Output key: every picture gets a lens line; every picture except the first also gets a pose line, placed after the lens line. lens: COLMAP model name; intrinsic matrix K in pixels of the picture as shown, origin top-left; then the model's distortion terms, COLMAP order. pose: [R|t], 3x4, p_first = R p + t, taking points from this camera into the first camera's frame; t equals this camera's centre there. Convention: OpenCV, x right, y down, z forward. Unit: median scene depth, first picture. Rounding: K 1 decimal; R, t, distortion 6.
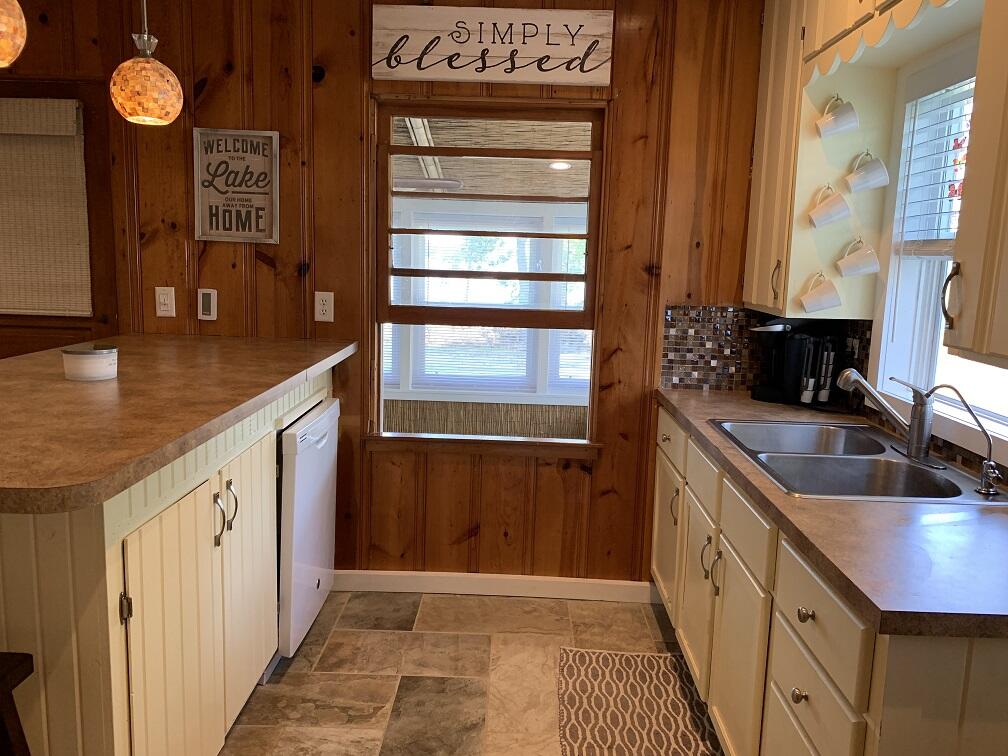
lens RADIAL K [[783.6, 0, 500.1], [0, 783.6, 375.3], [0, 0, 1]] dist [0.023465, 0.005339]
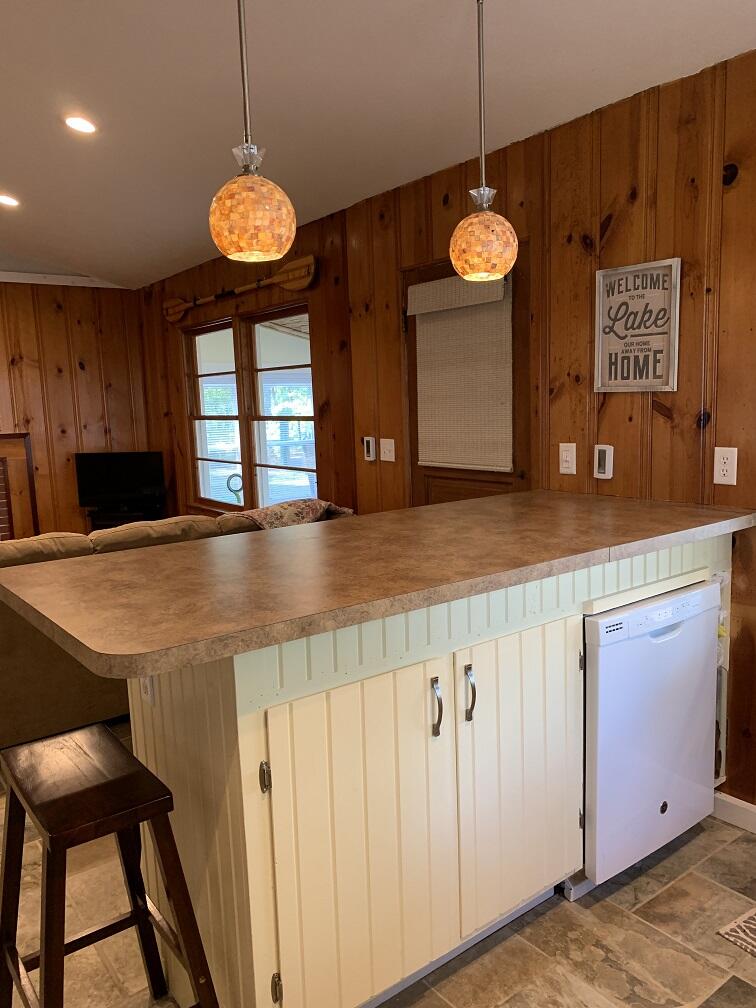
lens RADIAL K [[783.6, 0, 380.4], [0, 783.6, 515.9], [0, 0, 1]] dist [0.023465, 0.005339]
pose [[0.635359, 0.065016, -0.769475, 0.176967], [-0.067817, 0.997297, 0.028269, -0.036432], [0.769233, 0.034222, 0.638051, 0.224504]]
